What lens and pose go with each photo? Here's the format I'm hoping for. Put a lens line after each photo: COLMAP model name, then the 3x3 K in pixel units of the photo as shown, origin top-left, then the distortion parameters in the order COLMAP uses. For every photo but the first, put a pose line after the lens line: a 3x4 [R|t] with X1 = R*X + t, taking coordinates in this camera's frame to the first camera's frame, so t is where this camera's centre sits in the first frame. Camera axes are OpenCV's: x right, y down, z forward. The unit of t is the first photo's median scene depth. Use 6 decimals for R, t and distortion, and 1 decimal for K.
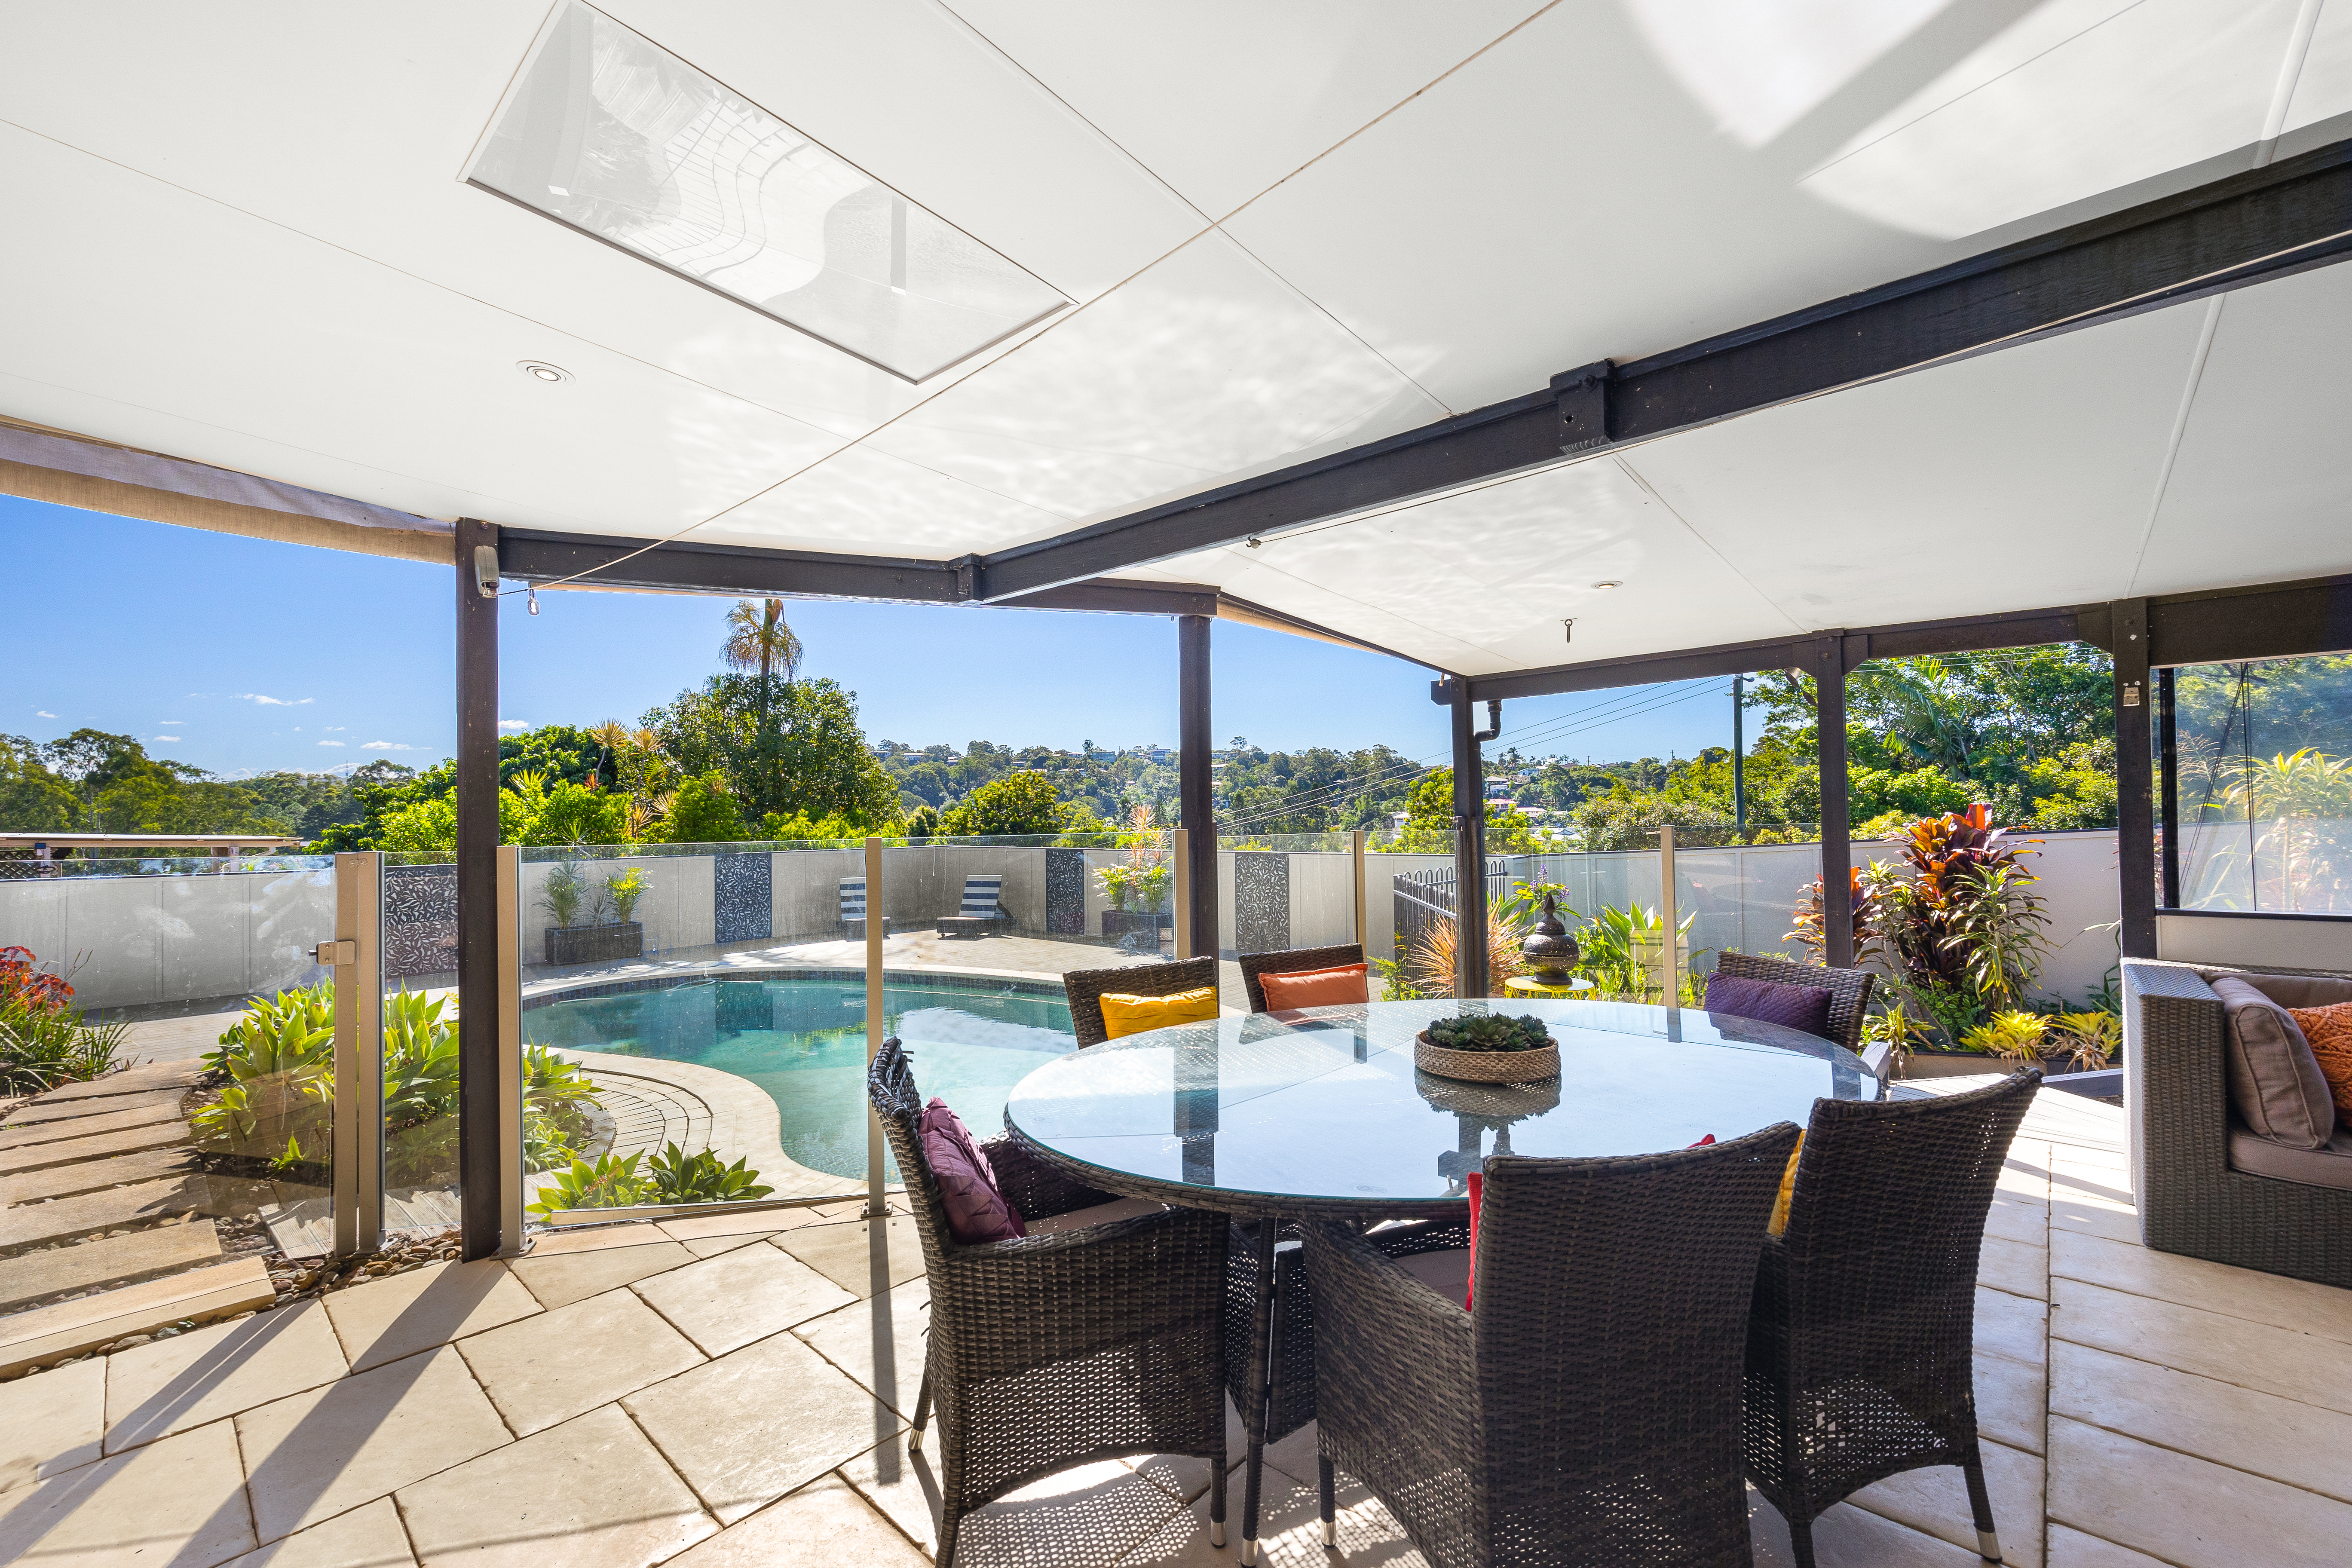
lens RADIAL K [[966.5, 0, 1160.4], [0, 966.5, 795.8], [0, 0, 1]] dist [-0.002265, -0.000603]
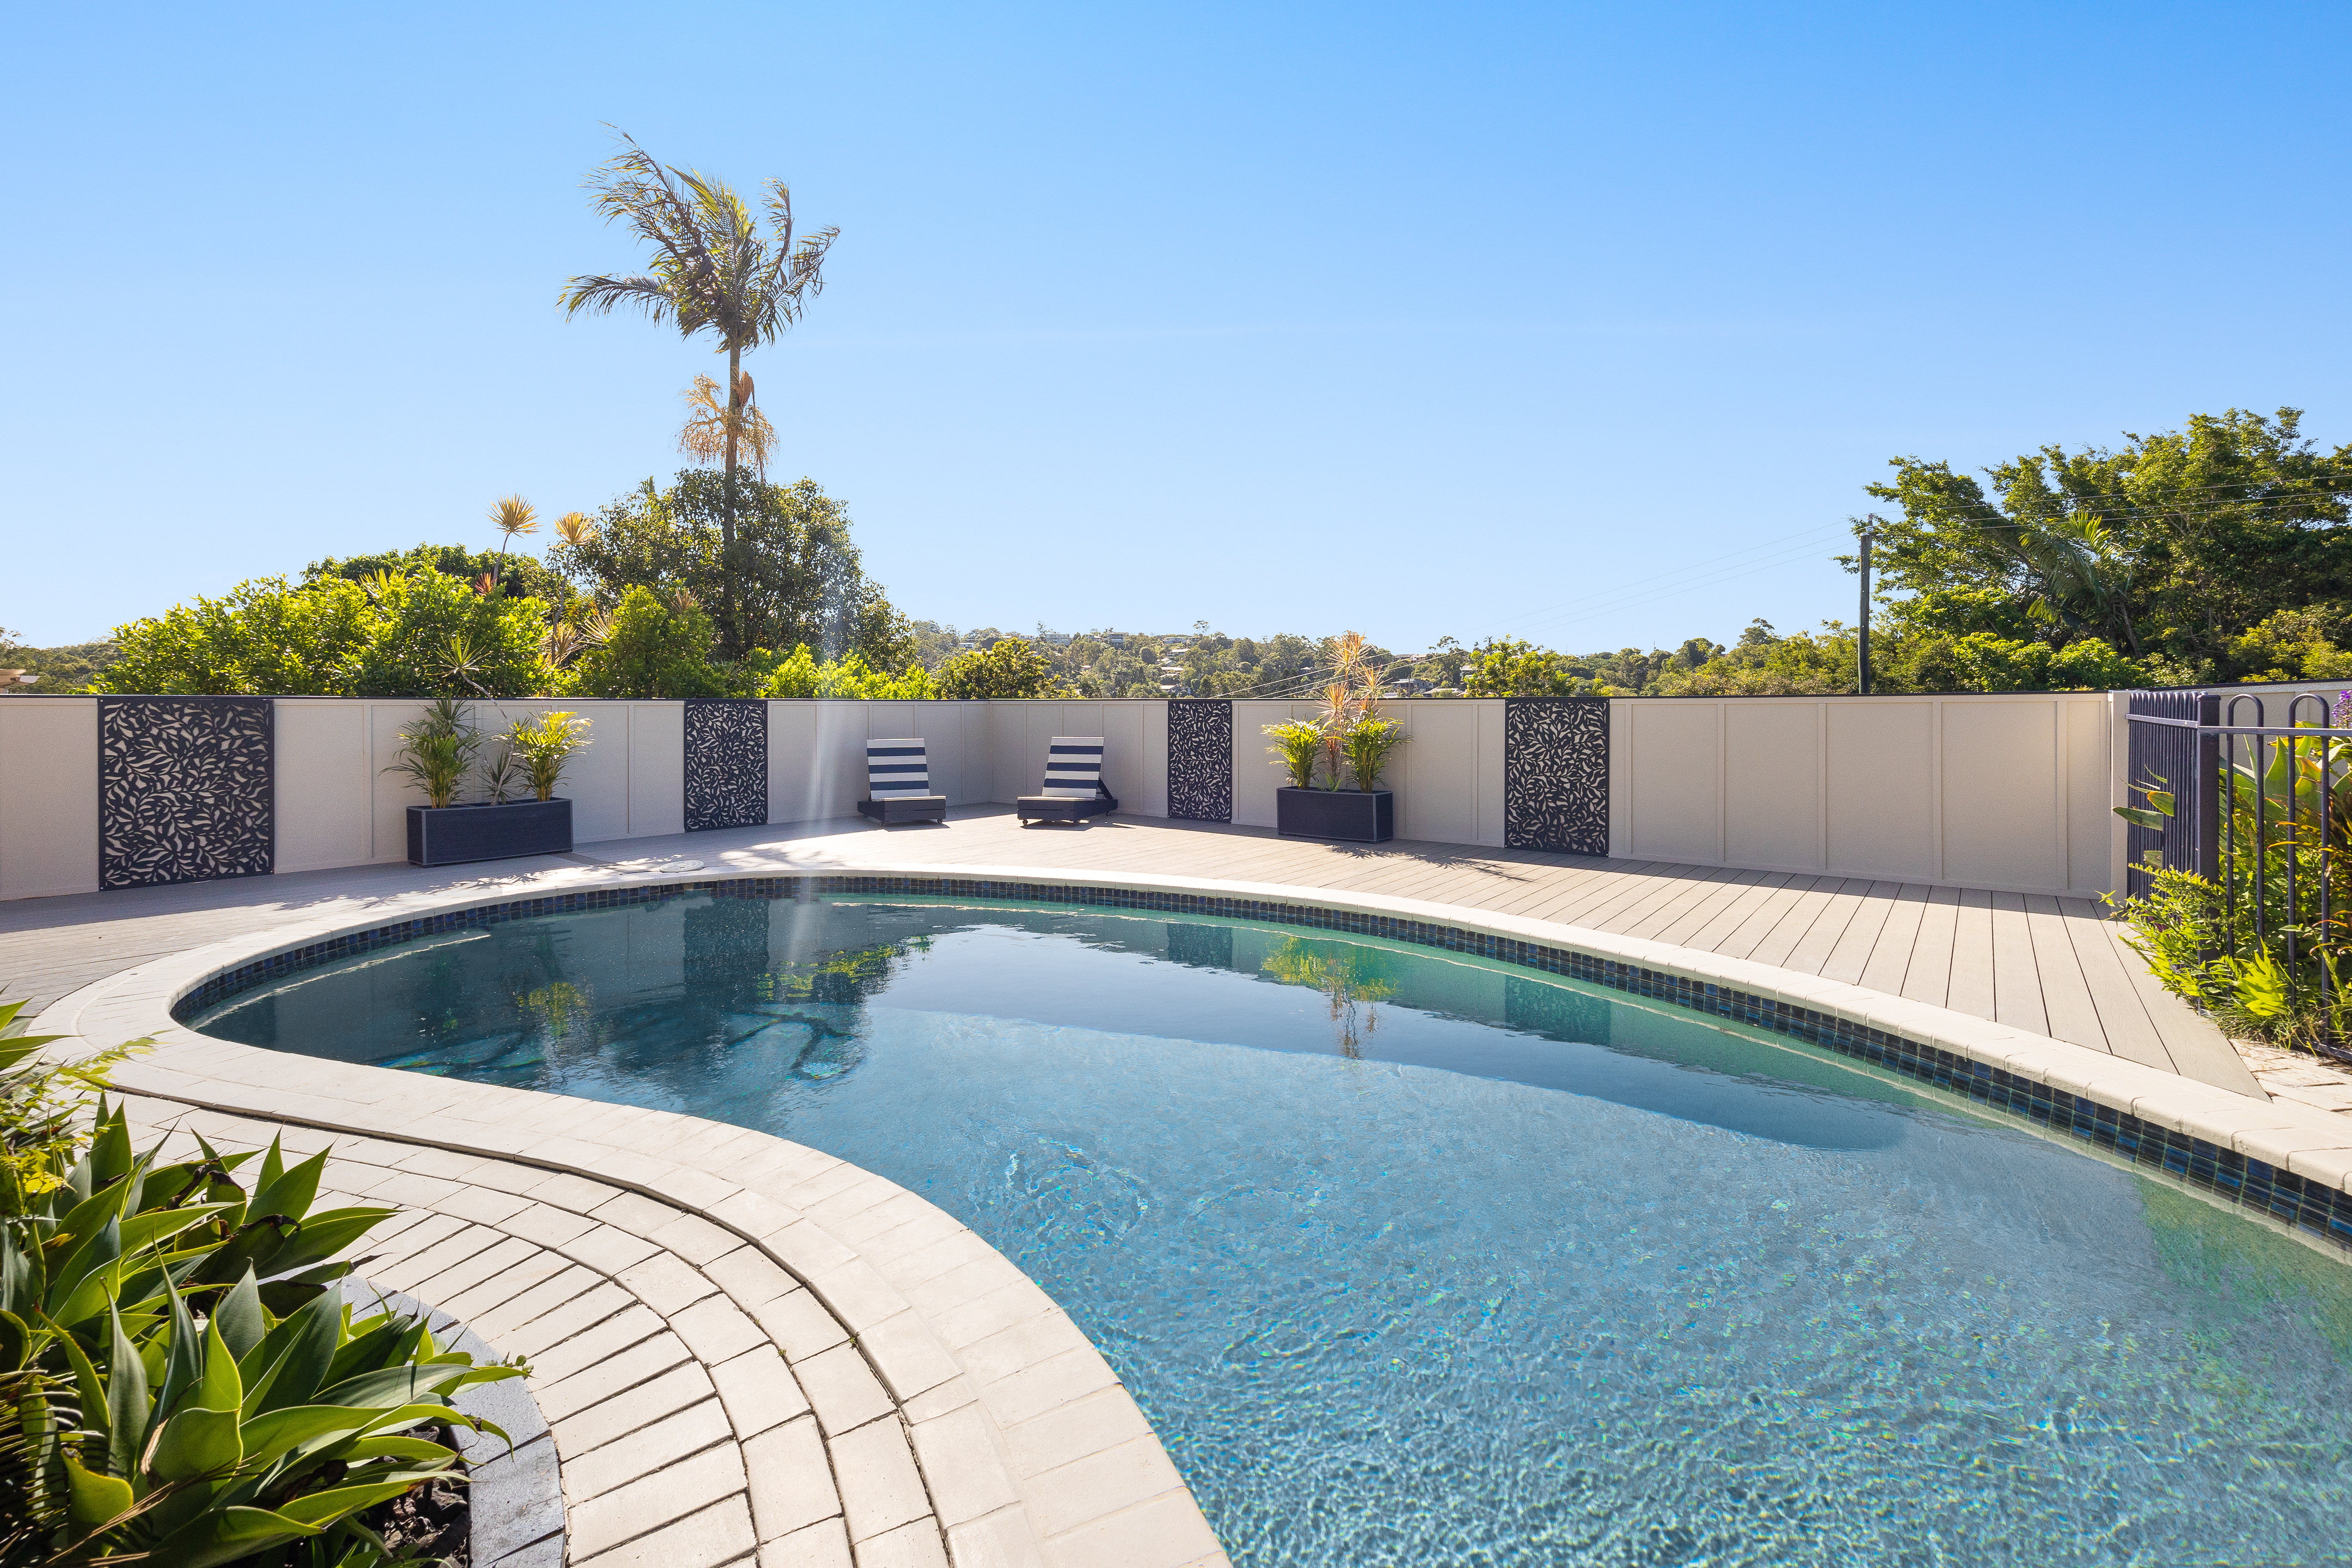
lens RADIAL K [[1004.5, 0, 1163.3], [0, 1004.5, 723.1], [0, 0, 1]] dist [0.013734, -0.000321]
pose [[0.998479, 0.011525, 0.053919, -0.196522], [-0.013593, 0.999180, 0.038128, 0.053727], [-0.053435, -0.038803, 0.997817, 0.339897]]
